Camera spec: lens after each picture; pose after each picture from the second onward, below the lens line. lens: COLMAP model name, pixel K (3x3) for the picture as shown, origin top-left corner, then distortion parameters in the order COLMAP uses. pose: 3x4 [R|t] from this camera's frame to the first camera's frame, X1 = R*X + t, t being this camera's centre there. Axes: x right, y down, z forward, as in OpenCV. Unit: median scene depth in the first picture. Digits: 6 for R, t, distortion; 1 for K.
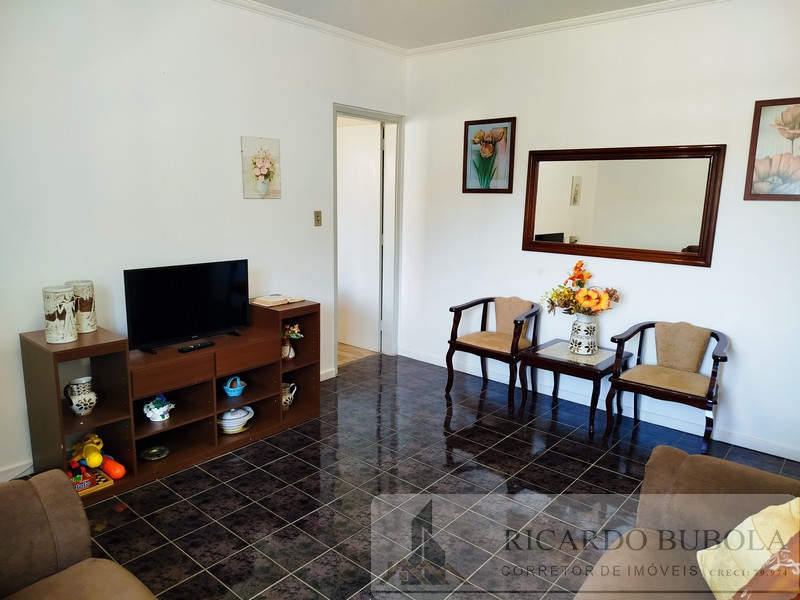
lens RADIAL K [[555.8, 0, 401.1], [0, 555.8, 302.3], [0, 0, 1]] dist [0.032498, -0.021933]
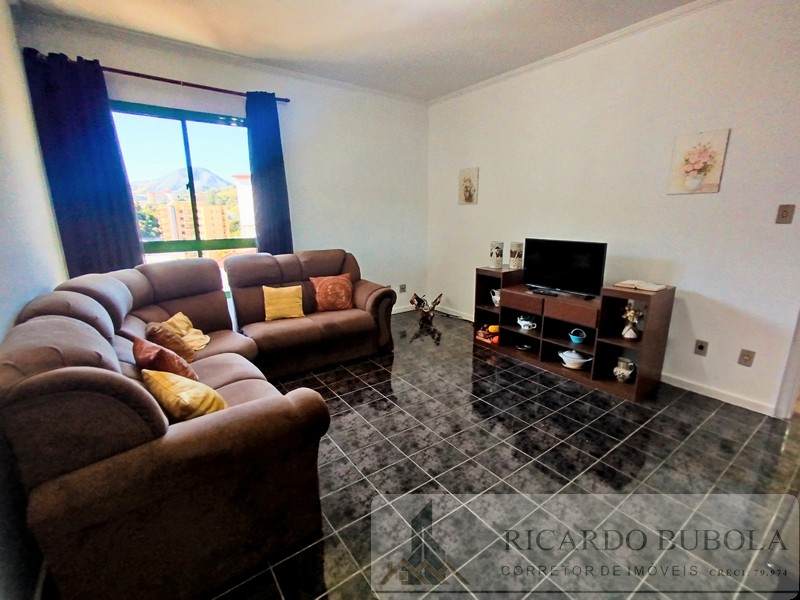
lens RADIAL K [[366.9, 0, 399.6], [0, 366.9, 298.5], [0, 0, 1]] dist [-0.004613, 0.000485]
pose [[-0.229182, 0.205403, -0.951465, 0.675353], [-0.188912, 0.949510, 0.250485, -0.082202], [0.954876, 0.237149, -0.178808, 0.779131]]
